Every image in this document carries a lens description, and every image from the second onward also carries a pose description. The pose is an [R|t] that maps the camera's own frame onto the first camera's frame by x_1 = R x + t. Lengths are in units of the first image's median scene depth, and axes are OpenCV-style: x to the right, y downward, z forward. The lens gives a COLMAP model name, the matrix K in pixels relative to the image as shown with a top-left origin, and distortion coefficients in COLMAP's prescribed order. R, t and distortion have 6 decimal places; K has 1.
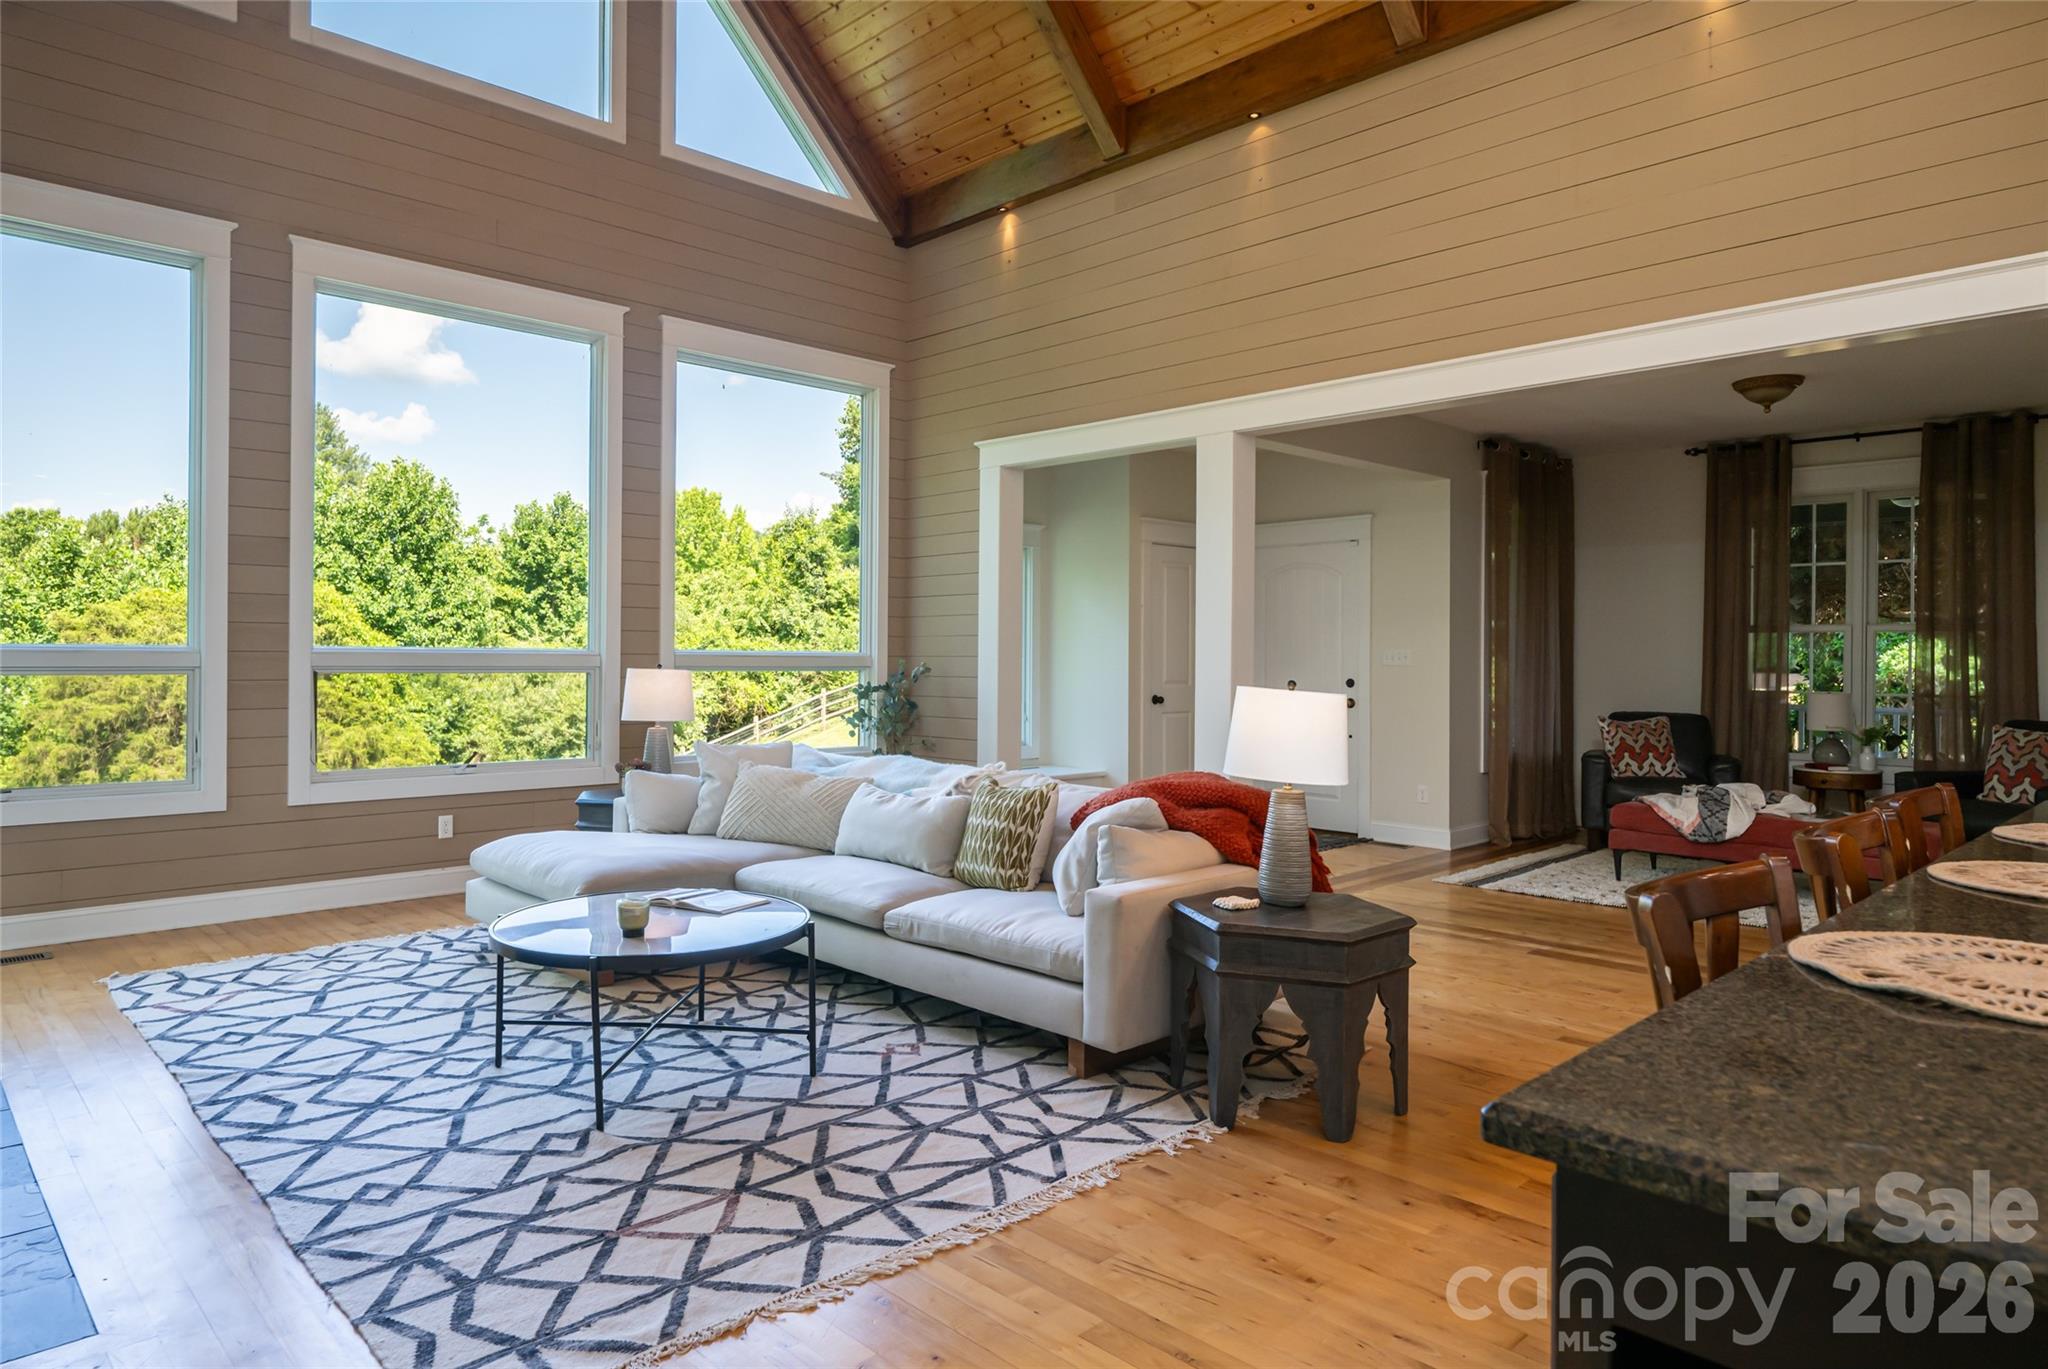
lens RADIAL K [[1234.6, 0, 980.6], [0, 1234.6, 655.0], [0, 0, 1]] dist [0.000095, 0.000353]
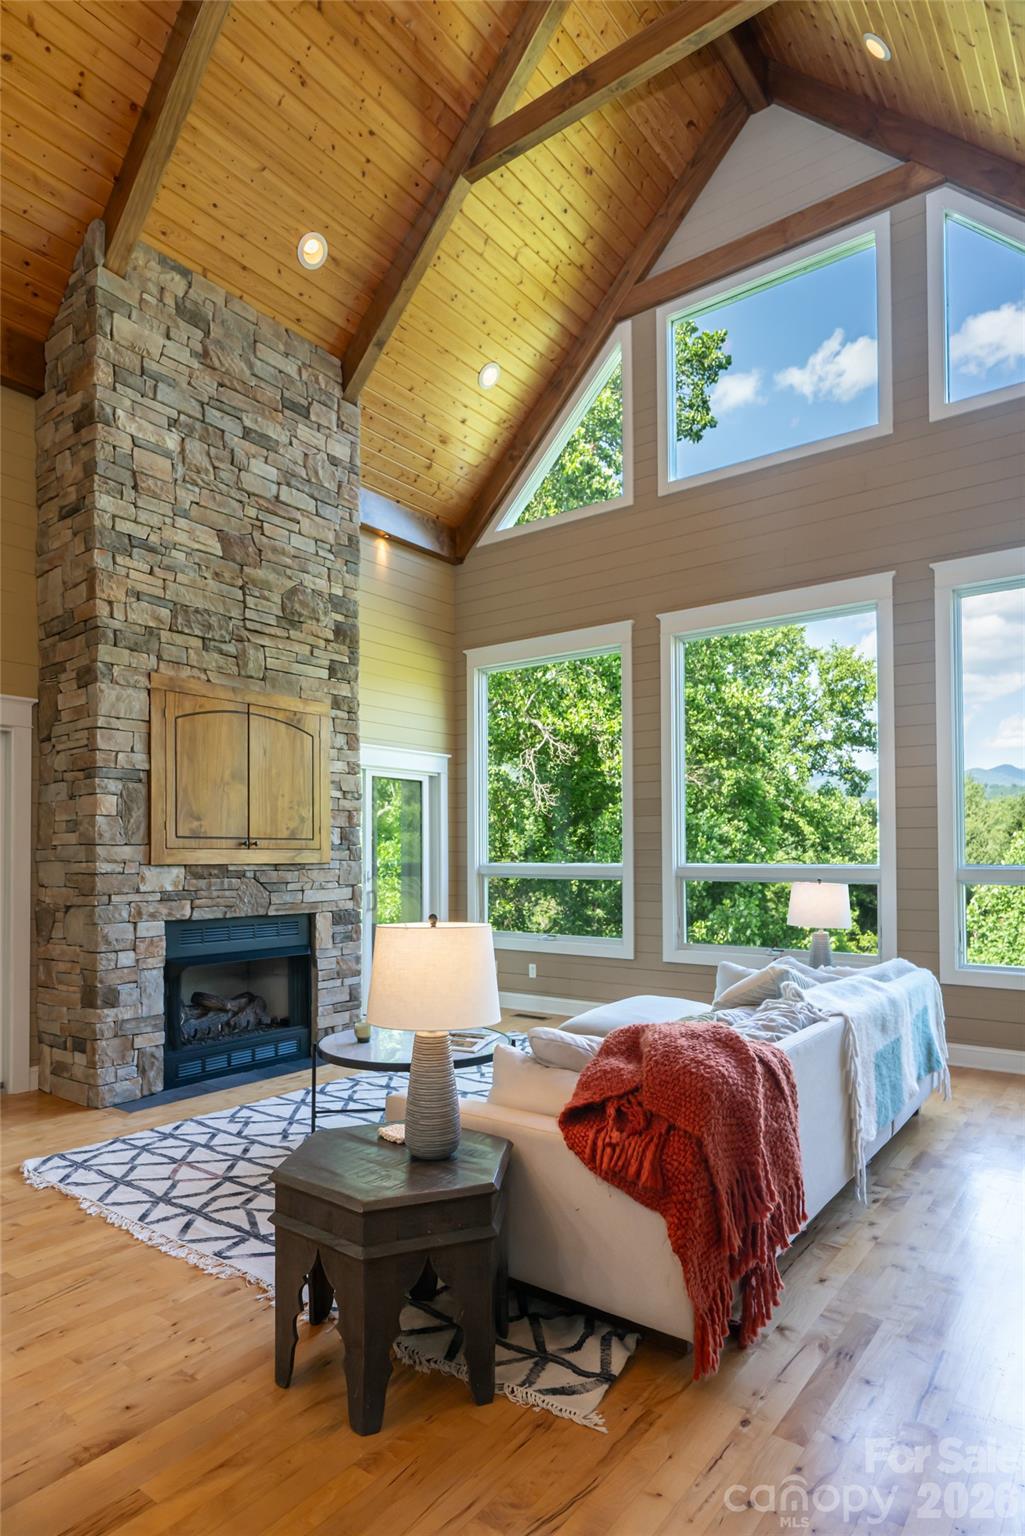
lens RADIAL K [[884.7, 0, 482.2], [0, 884.7, 842.1], [0, 0, 1]] dist [-0.012186, 0.006656]
pose [[0.150569, -0.020330, -0.988390, 0.941782], [0.005937, 0.999789, -0.019660, -0.020518], [0.988582, -0.002908, 0.150658, 0.977364]]
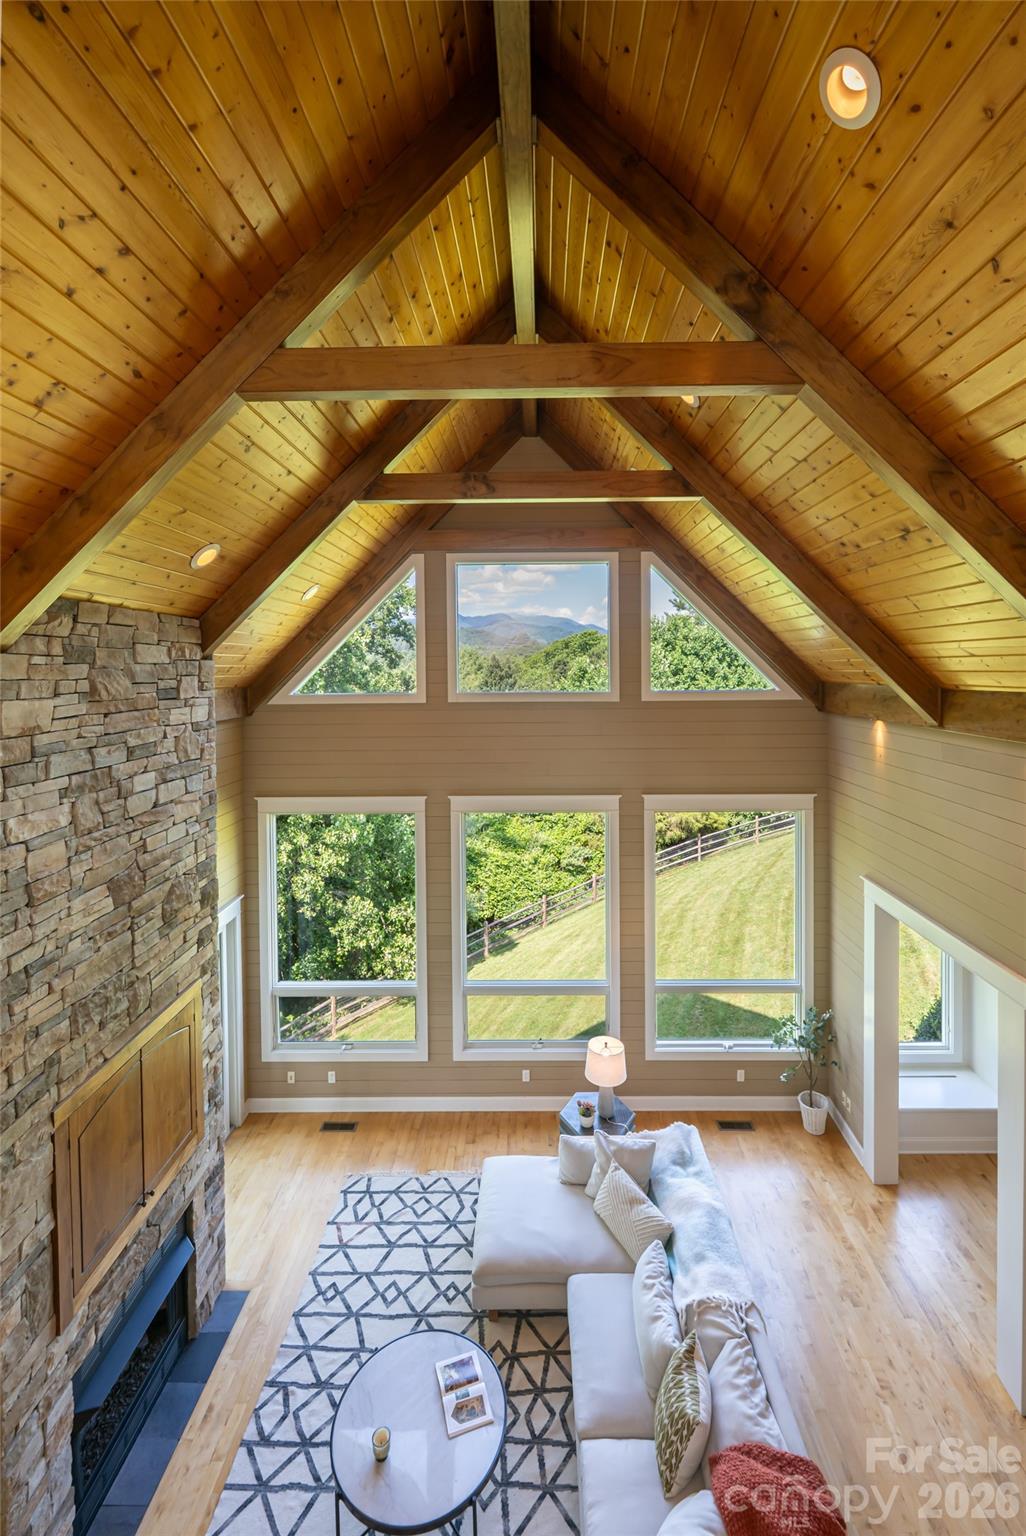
lens RADIAL K [[660.3, 0, 536.0], [0, 660.3, 677.9], [0, 0, 1]] dist [-0.000220, 0.000610]
pose [[0.722916, 0.000572, -0.690936, 0.551083], [0.013595, 0.999794, 0.015052, -0.922864], [0.690803, -0.020275, 0.722759, 0.477950]]
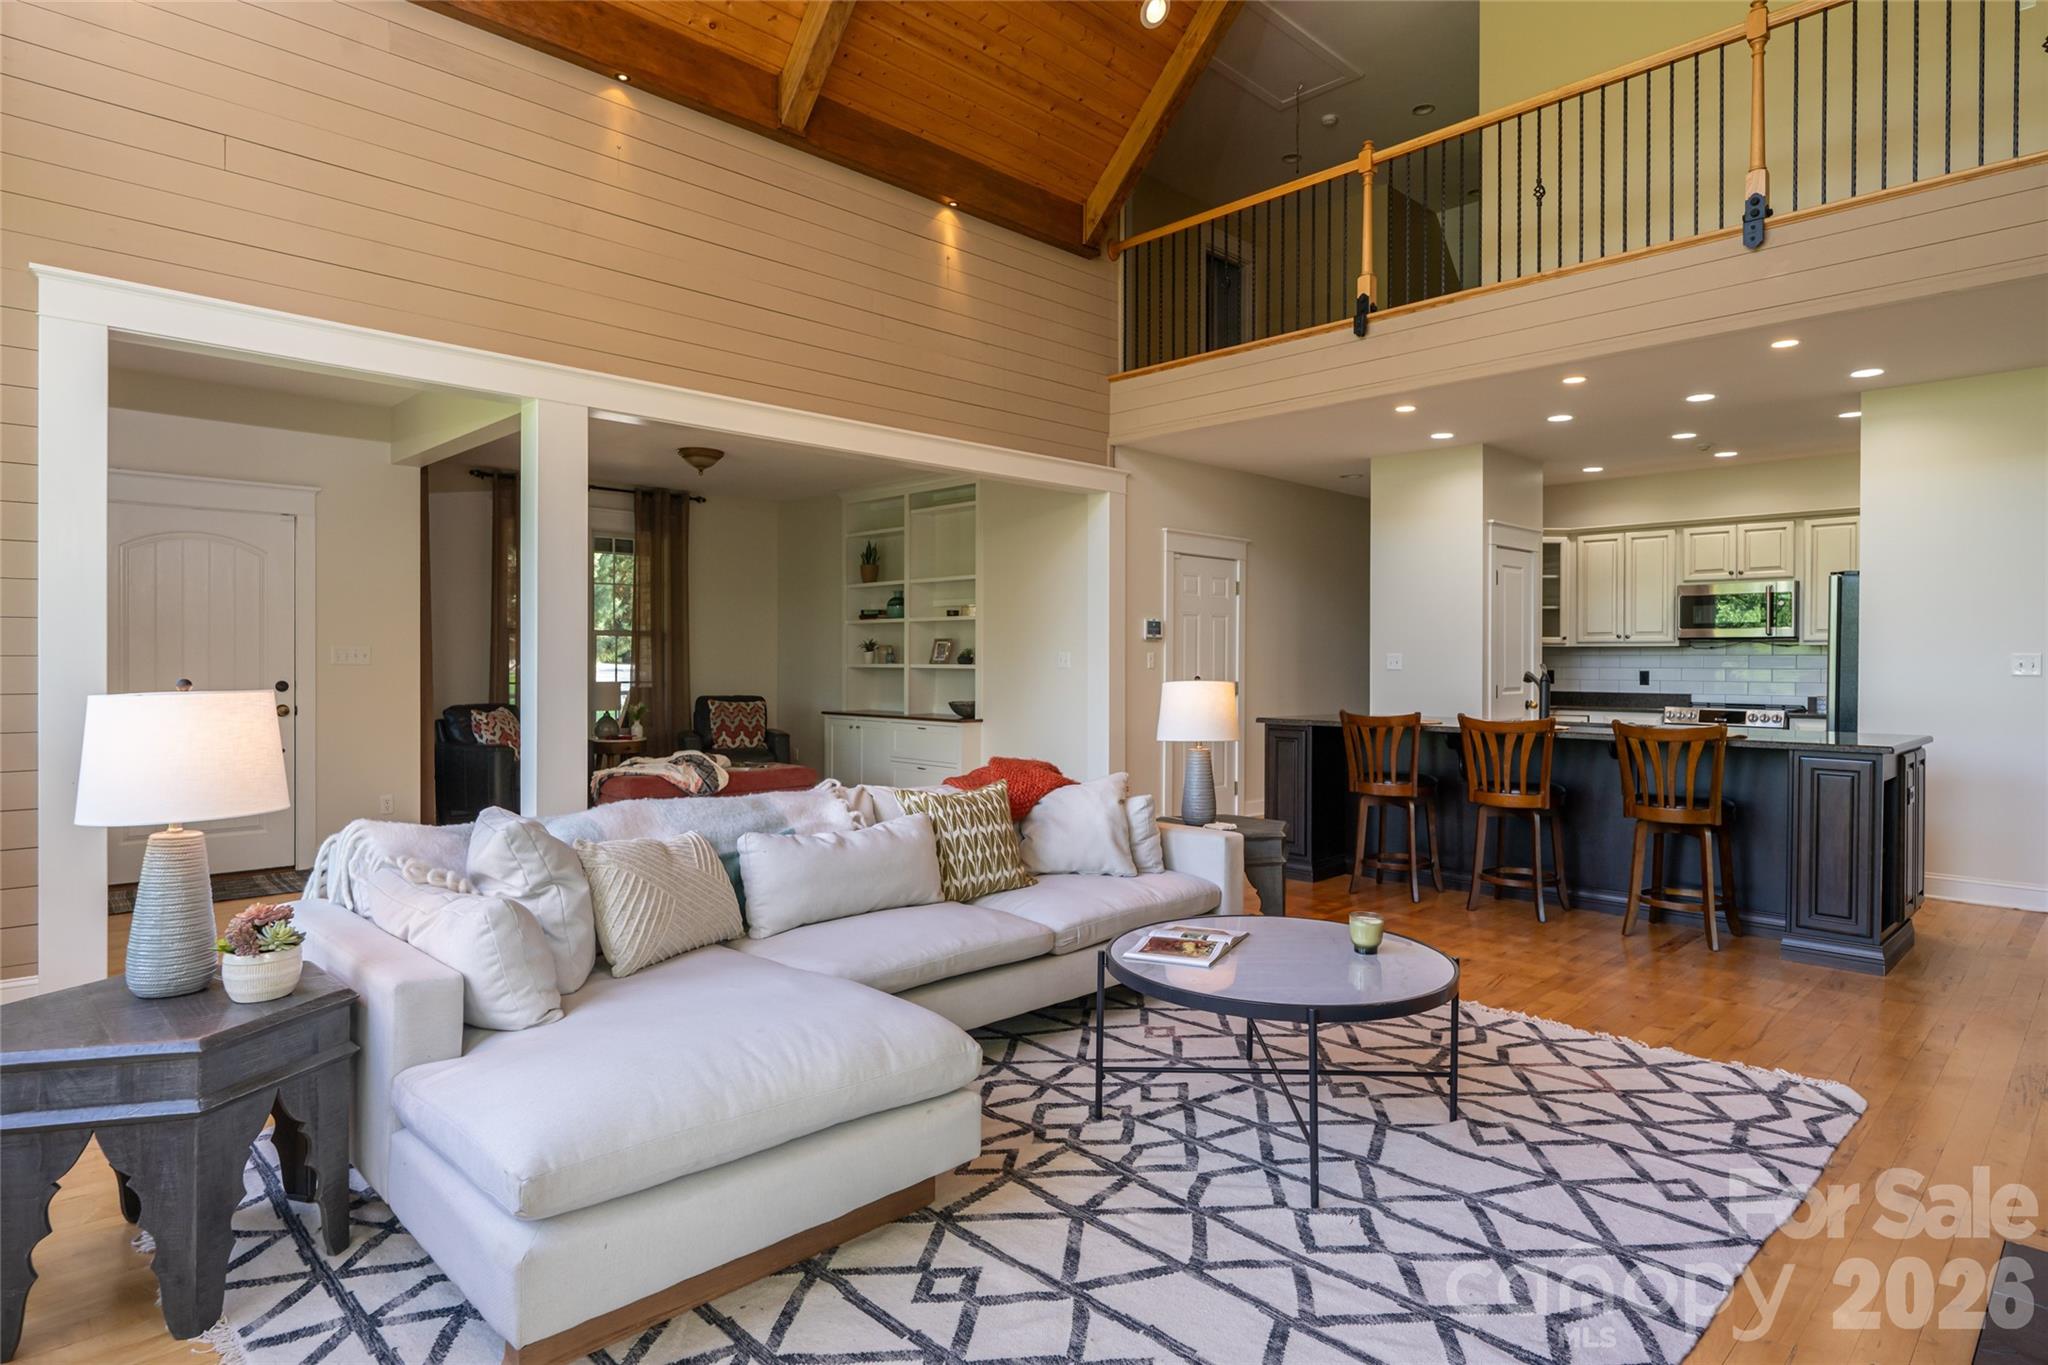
lens RADIAL K [[1109.6, 0, 1041.4], [0, 1109.6, 662.1], [0, 0, 1]] dist [-0.004047, -0.000121]
pose [[-0.026682, -0.006053, 0.999626, -1.140610], [-0.006162, 0.999964, 0.005890, -0.003157], [-0.999625, -0.006002, -0.026718, 1.276780]]
